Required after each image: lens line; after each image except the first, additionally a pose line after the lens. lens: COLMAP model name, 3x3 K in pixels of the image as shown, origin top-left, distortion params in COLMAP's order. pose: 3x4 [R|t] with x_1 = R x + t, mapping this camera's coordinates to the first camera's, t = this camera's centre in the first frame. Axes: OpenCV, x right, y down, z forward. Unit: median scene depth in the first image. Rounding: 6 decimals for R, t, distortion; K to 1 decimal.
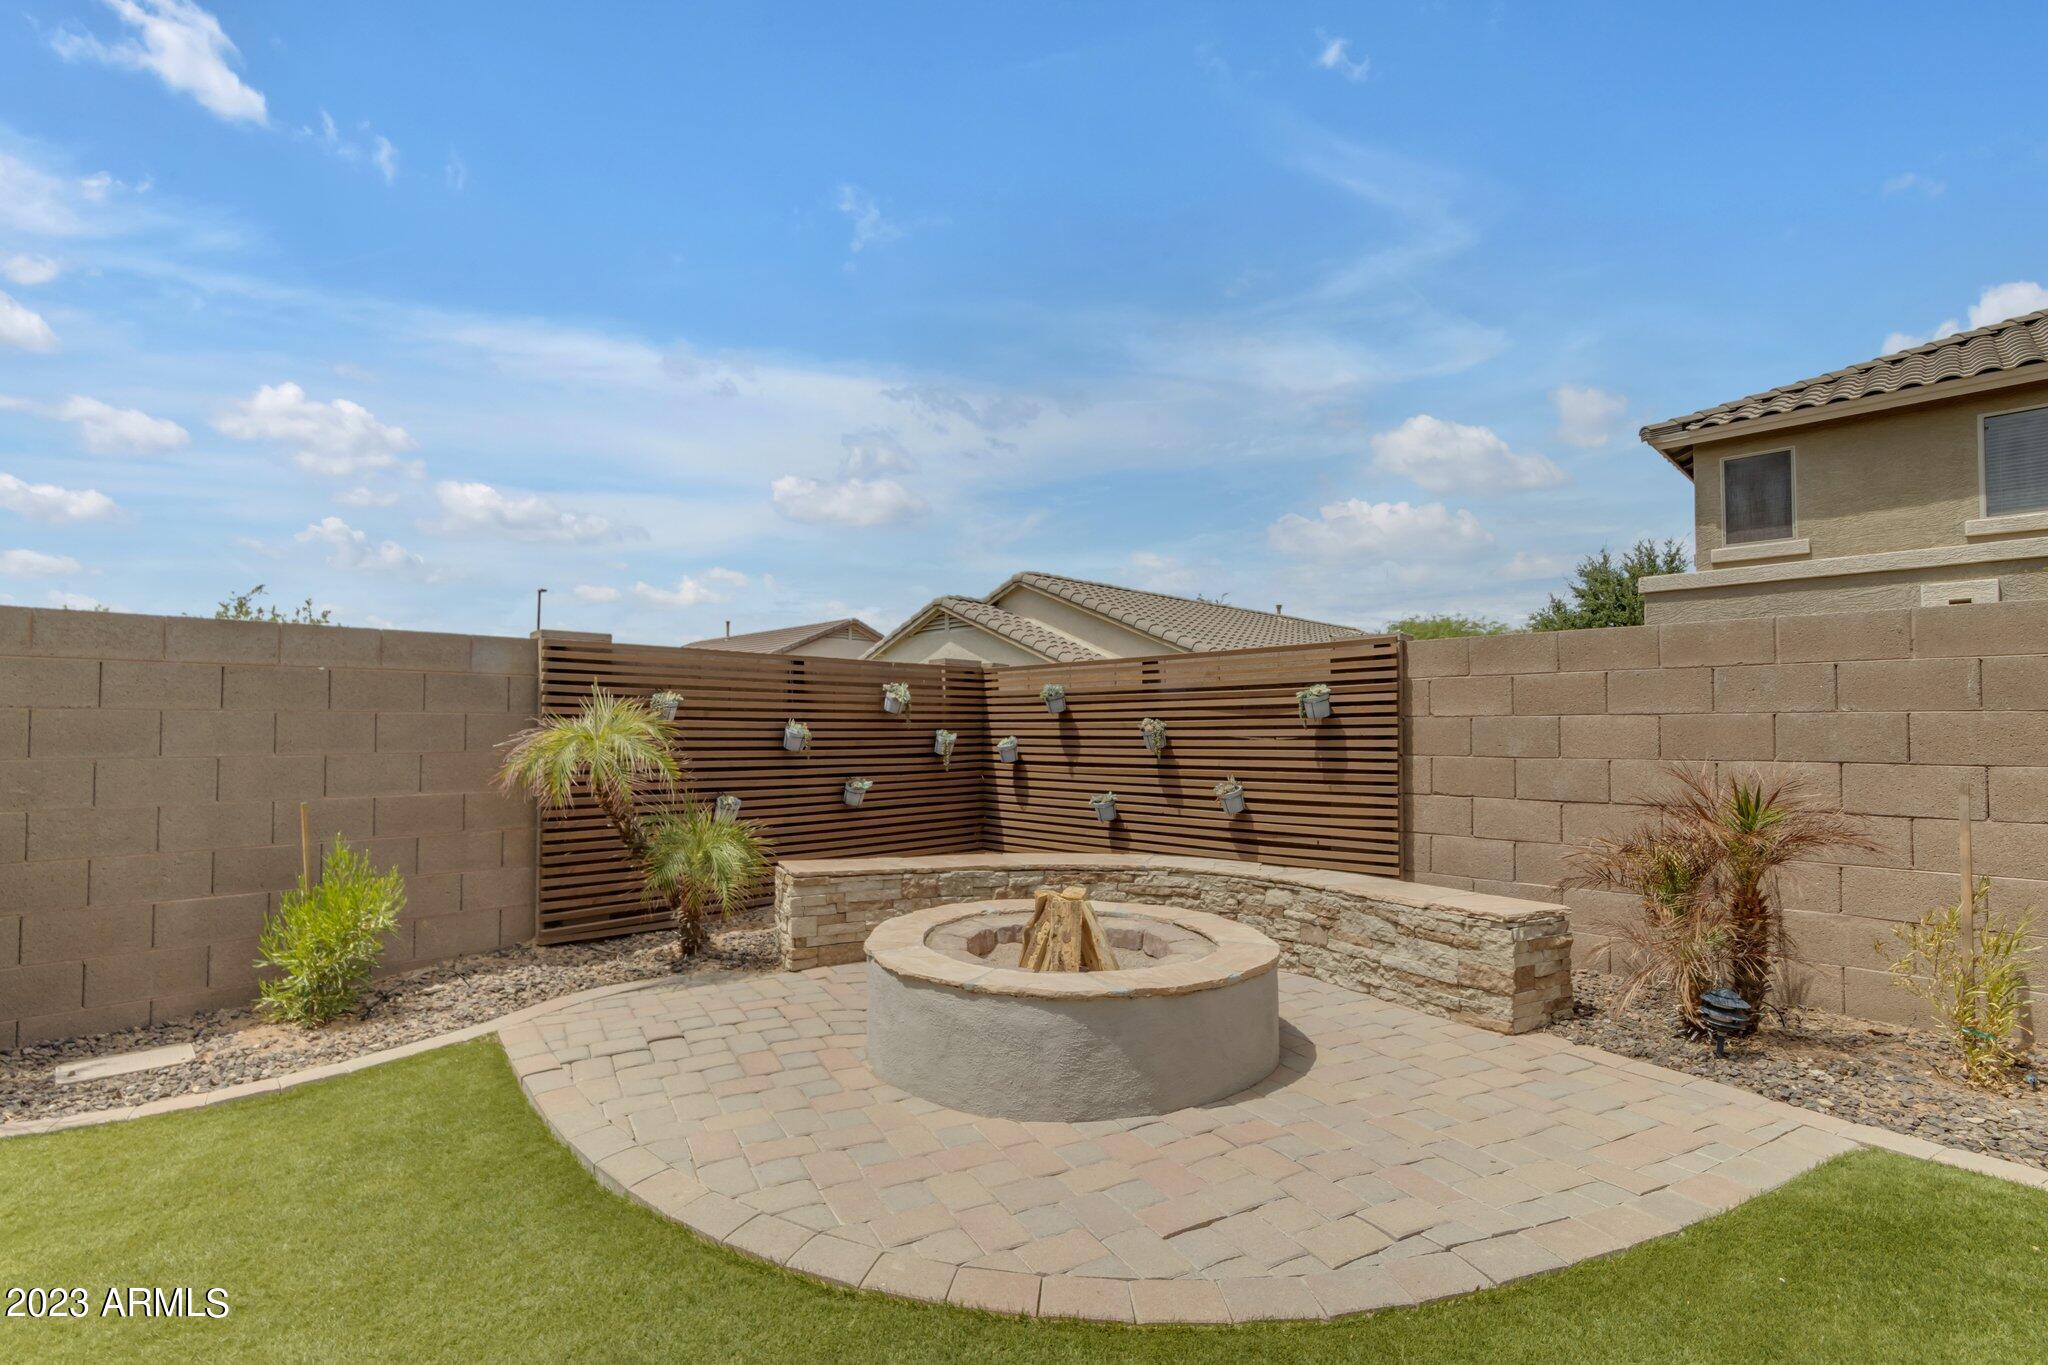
lens RADIAL K [[945.8, 0, 974.3], [0, 945.8, 700.4], [0, 0, 1]] dist [0.000384, 0.002408]
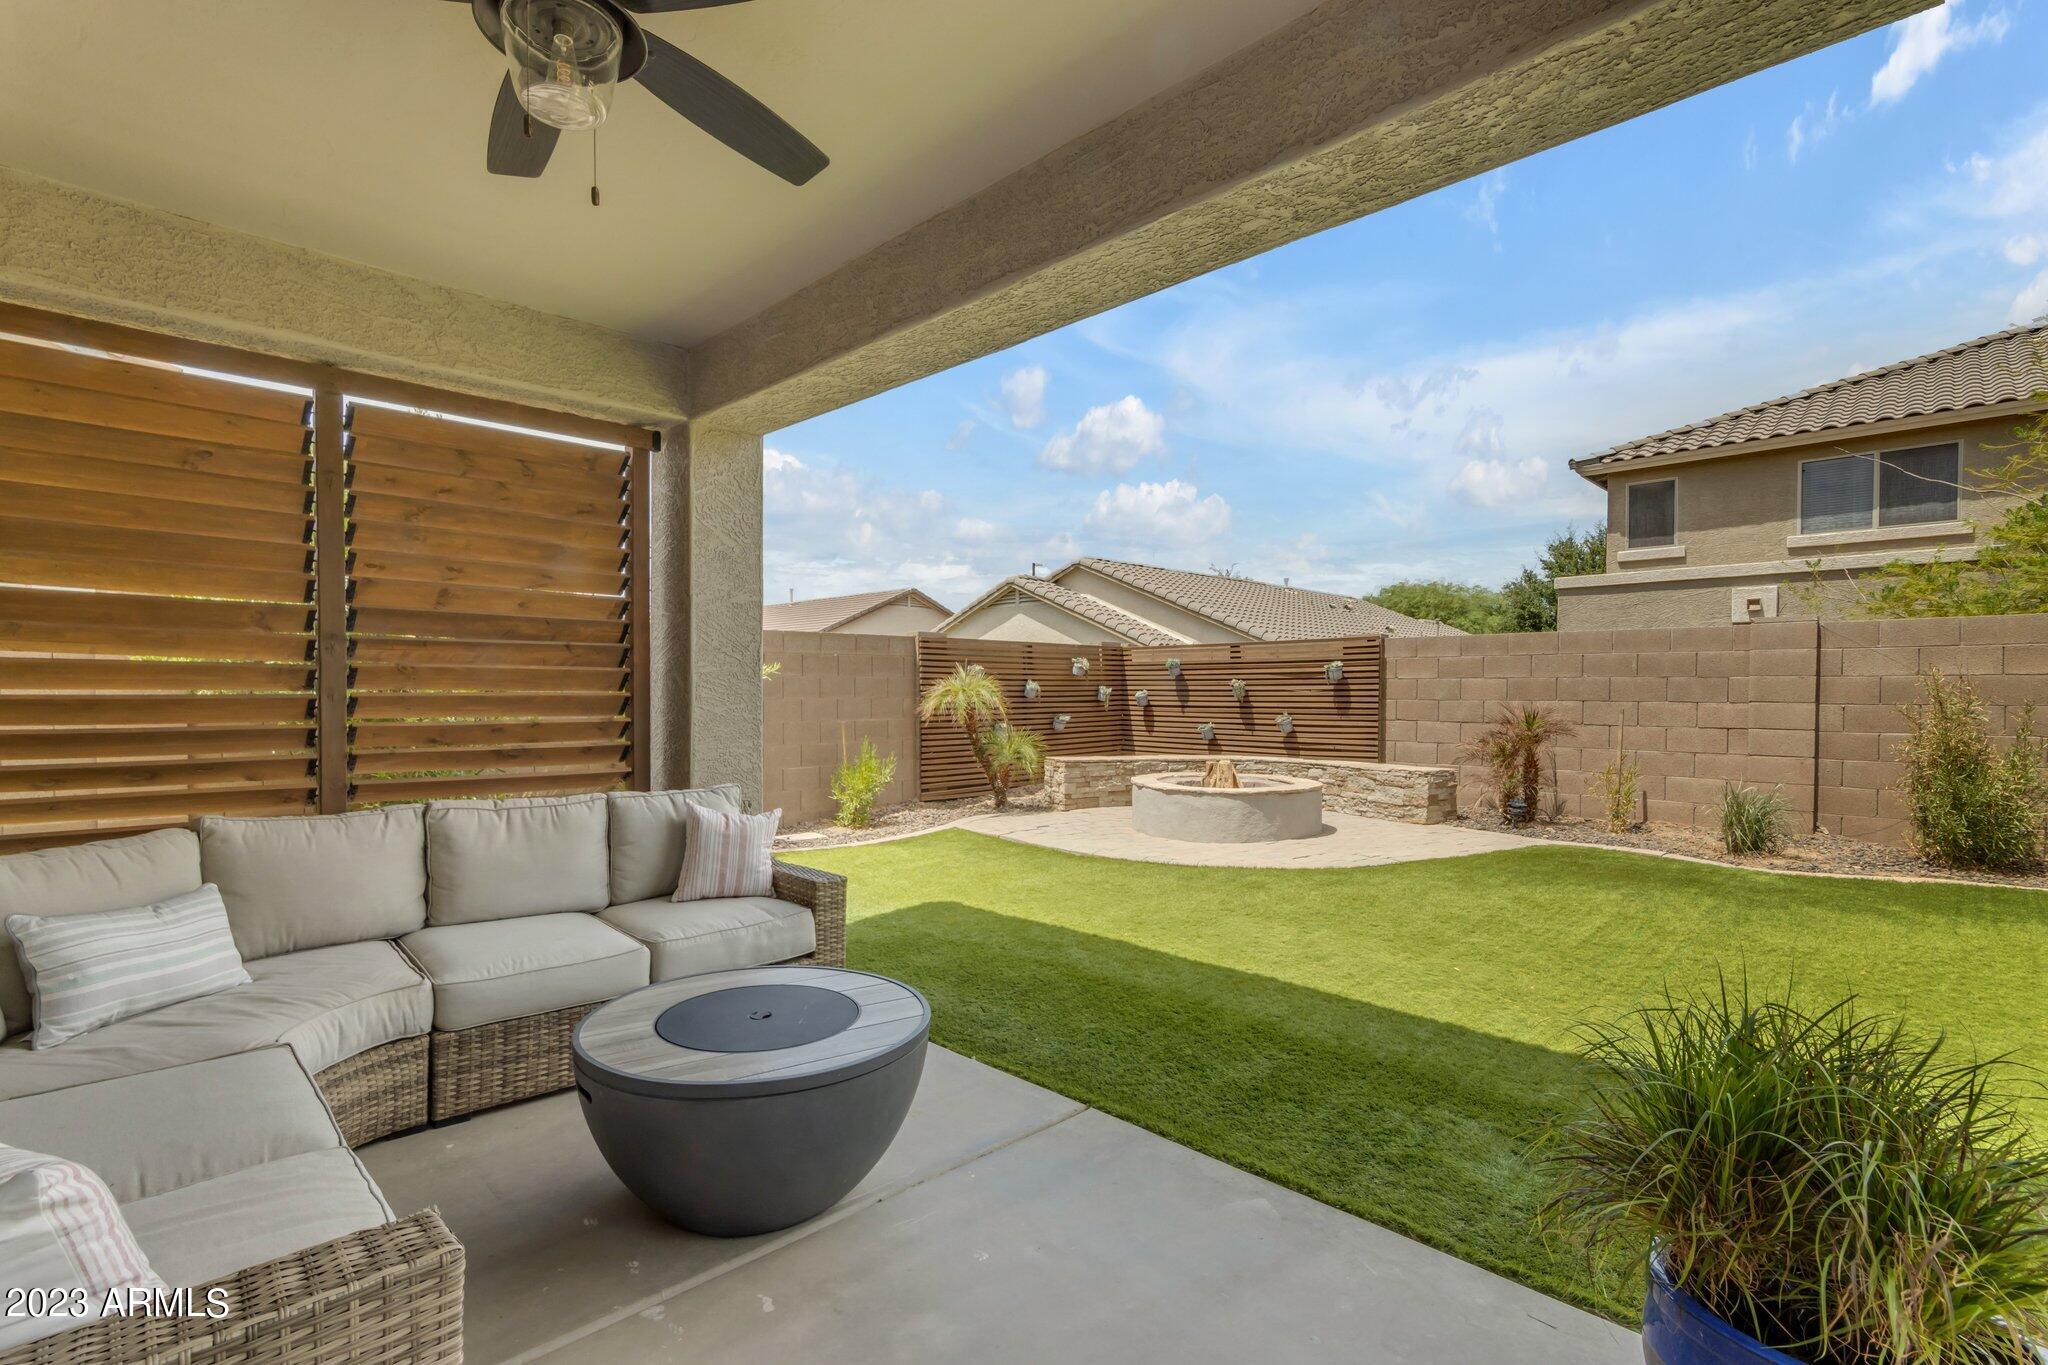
lens RADIAL K [[945.8, 0, 974.3], [0, 945.8, 700.4], [0, 0, 1]] dist [0.000384, 0.002408]
pose [[0.999970, -0.001016, 0.007650, -0.325058], [0.000657, 0.998907, 0.046744, -0.024728], [-0.007689, -0.046737, 0.998878, -0.765458]]
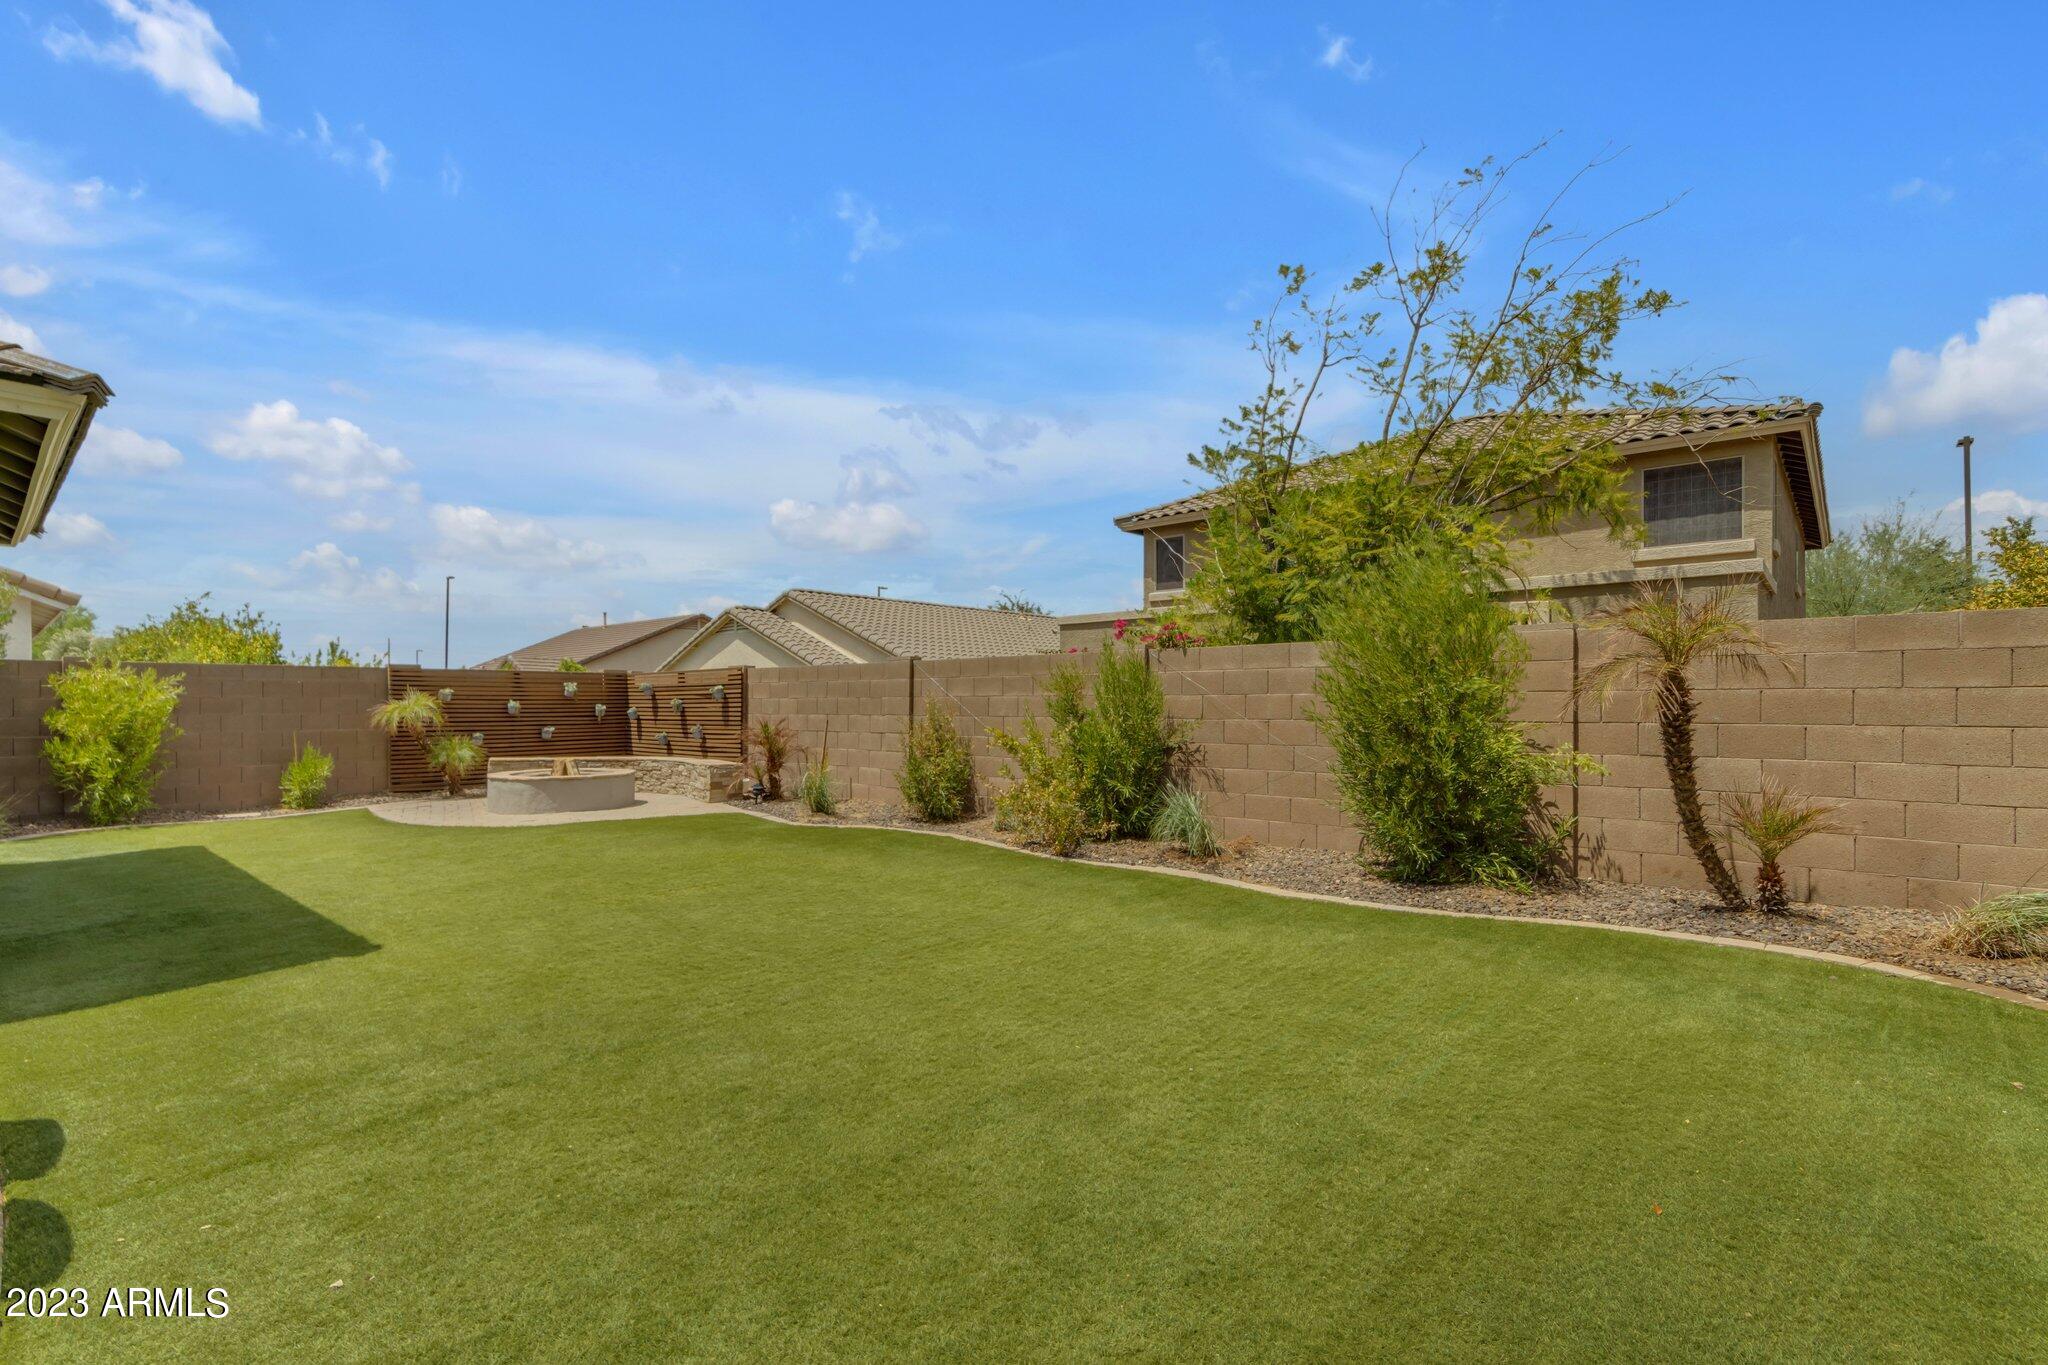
lens RADIAL K [[945.8, 0, 974.3], [0, 945.8, 700.4], [0, 0, 1]] dist [0.000384, 0.002408]
pose [[0.998120, -0.001928, 0.061260, 0.809275], [0.000135, 0.999572, 0.029254, -0.045991], [-0.061290, -0.029191, 0.997693, -1.378156]]
